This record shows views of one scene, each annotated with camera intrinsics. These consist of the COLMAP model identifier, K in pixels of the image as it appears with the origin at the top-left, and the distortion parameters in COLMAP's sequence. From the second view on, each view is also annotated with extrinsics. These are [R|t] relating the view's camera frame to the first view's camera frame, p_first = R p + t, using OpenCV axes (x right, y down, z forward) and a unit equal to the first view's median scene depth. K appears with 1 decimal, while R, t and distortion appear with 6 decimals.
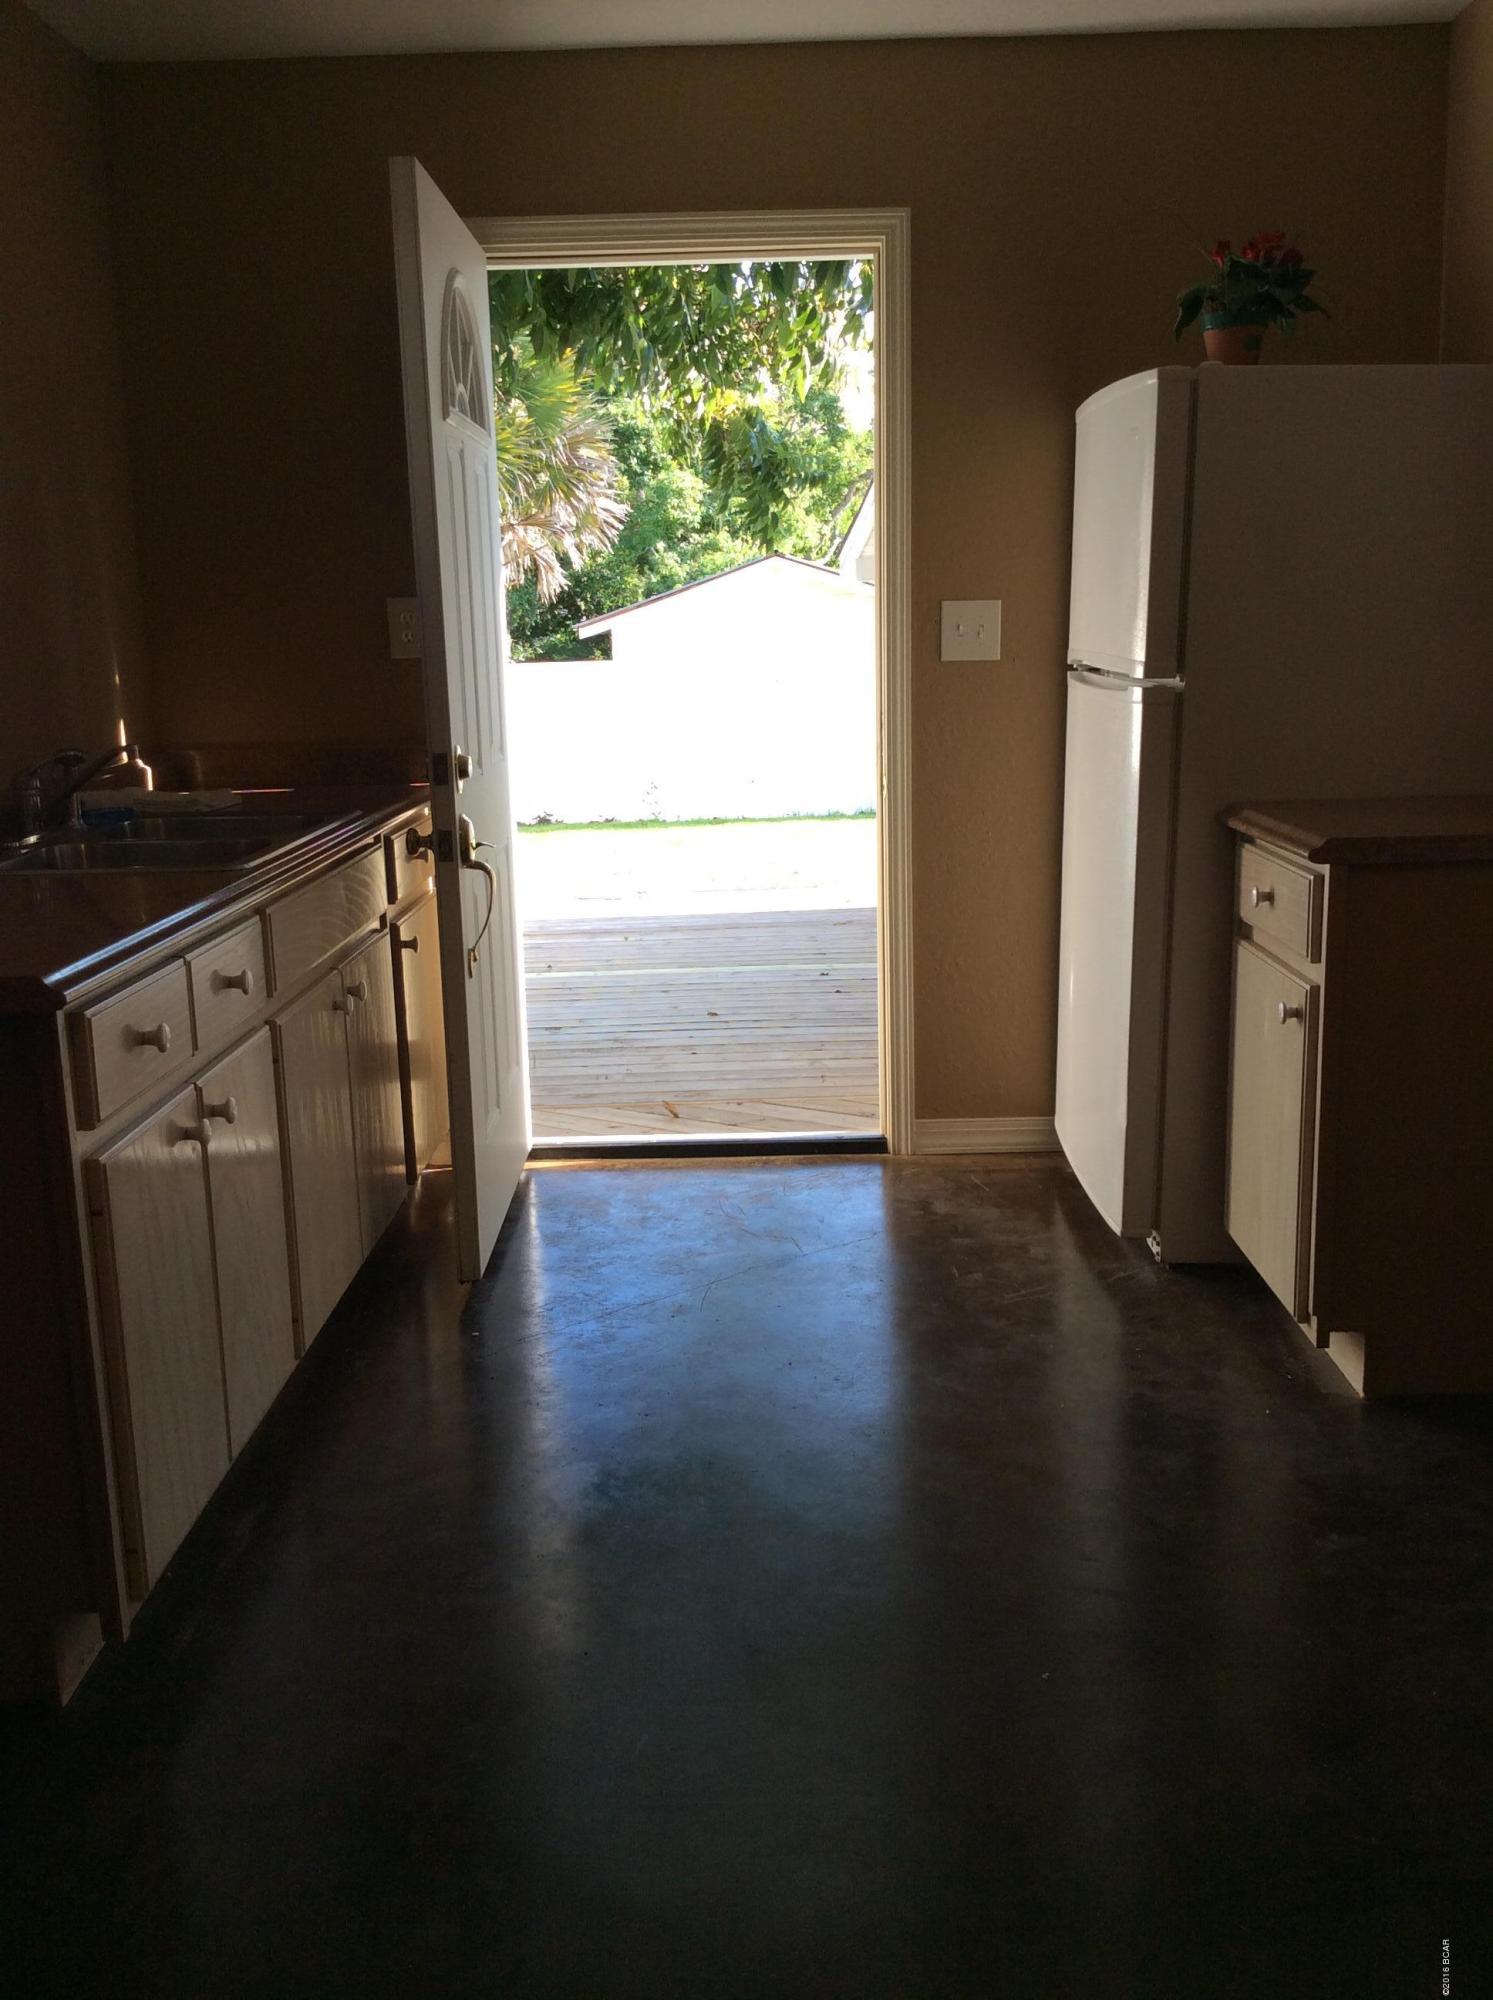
lens RADIAL K [[1879.4, 0, 746.5], [0, 1879.4, 1000.0], [0, 0, 1]] dist [-0.006136, -0.003184]
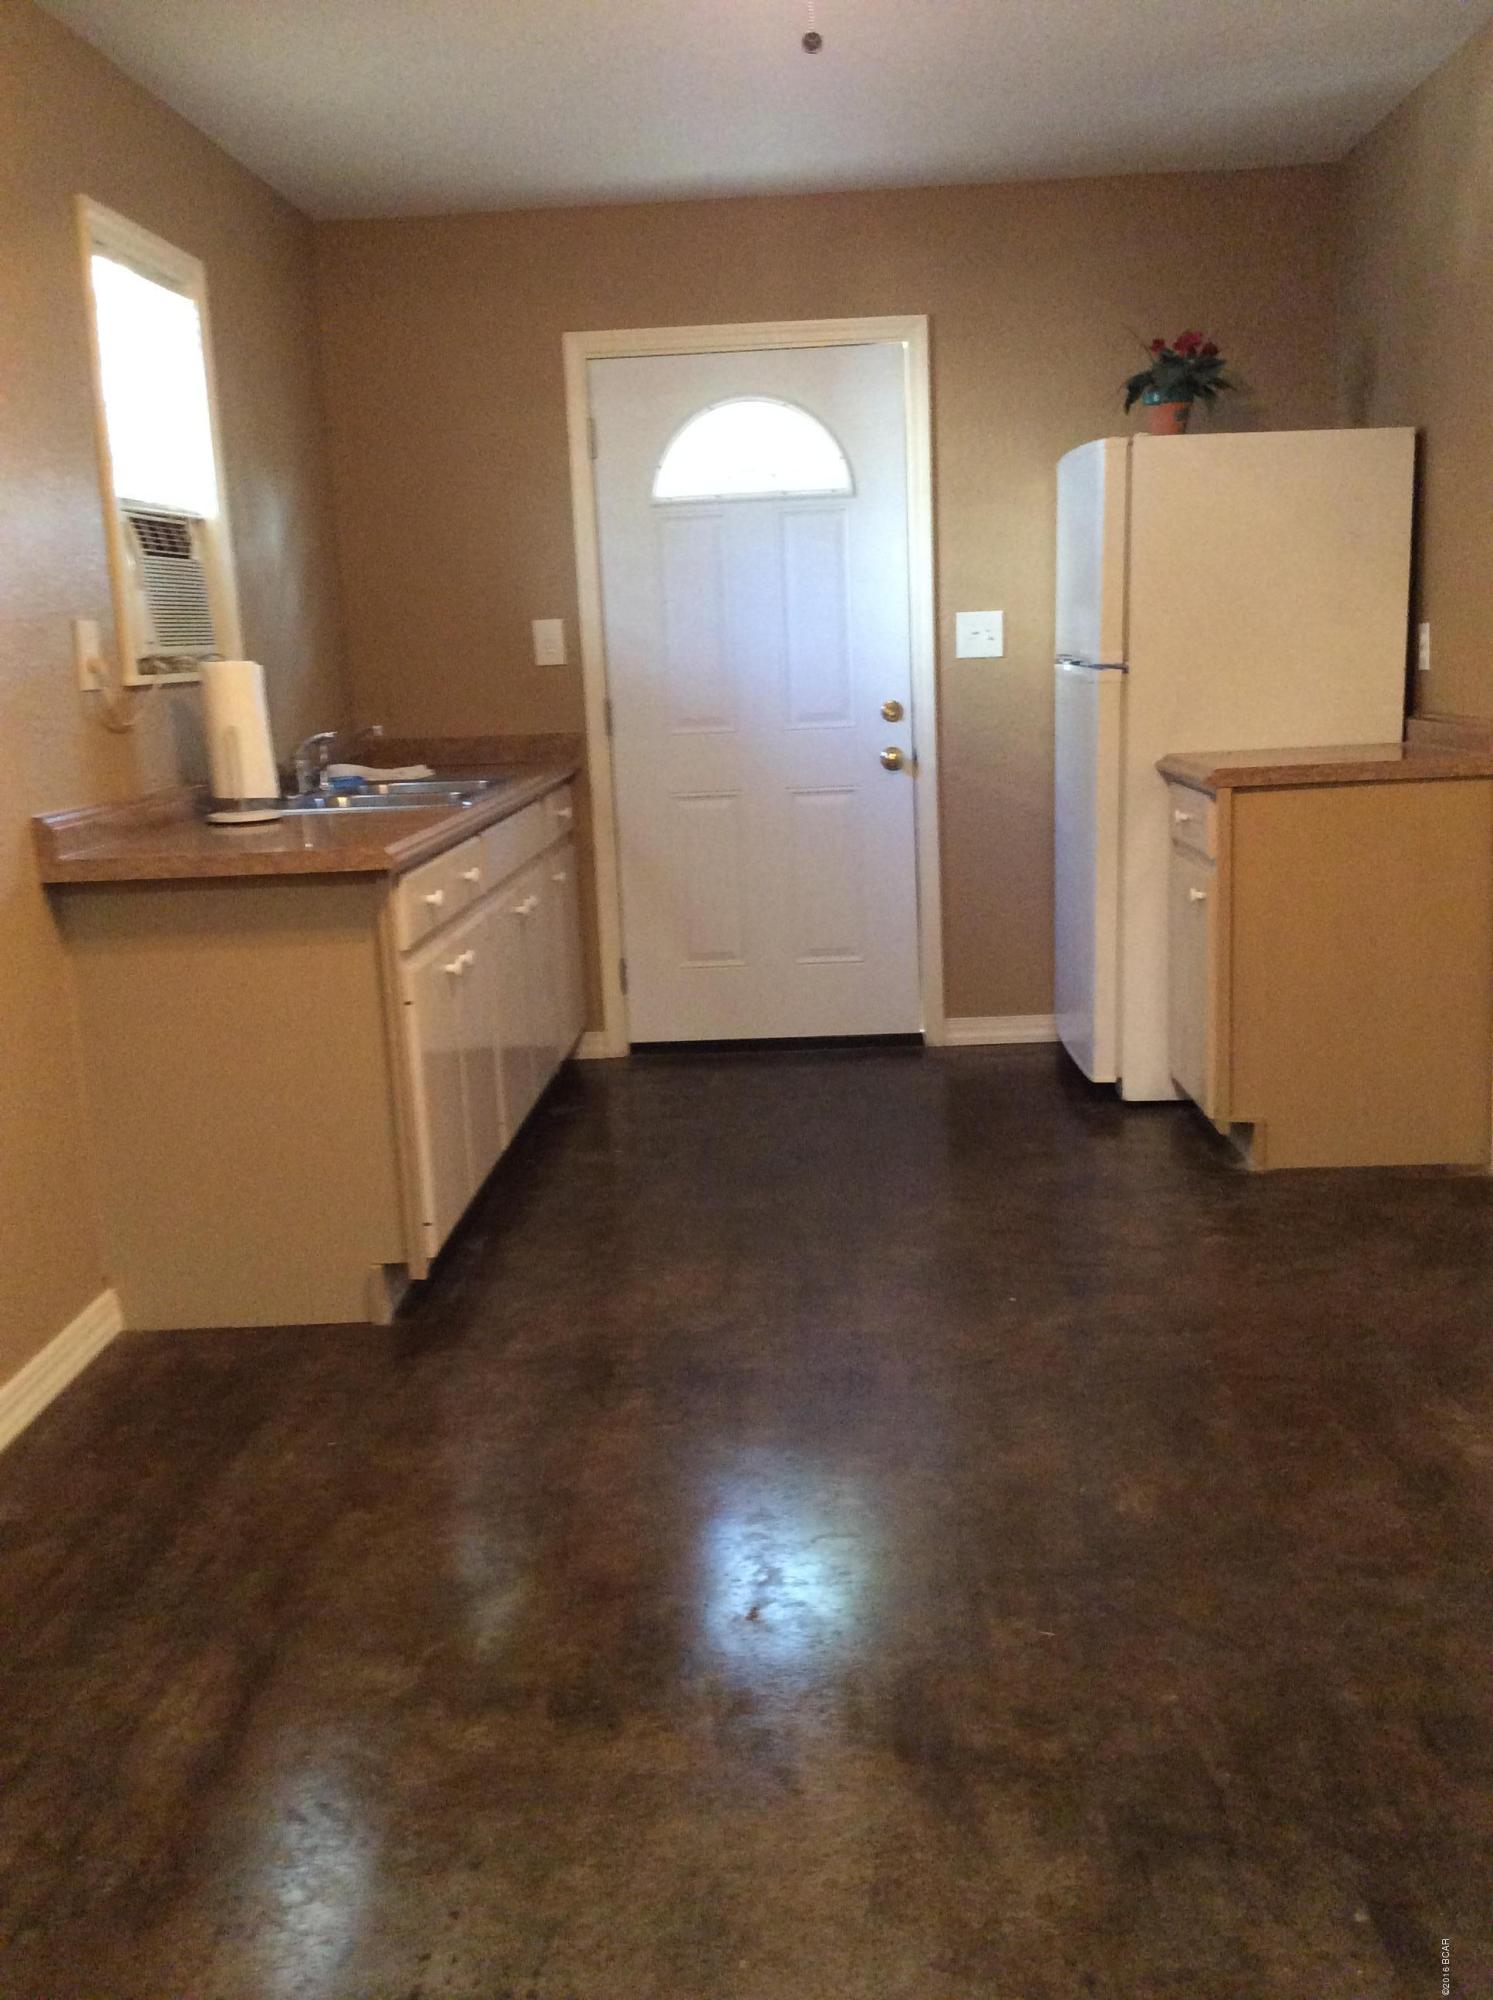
lens RADIAL K [[1756.2, 0, 746.5], [0, 1756.2, 1000.0], [0, 0, 1]] dist [0.009160, 0.002327]
pose [[0.999338, -0.012246, -0.034252, -0.005361], [0.012380, 0.999917, 0.003705, 0.064463], [0.034204, -0.004126, 0.999406, -0.283156]]
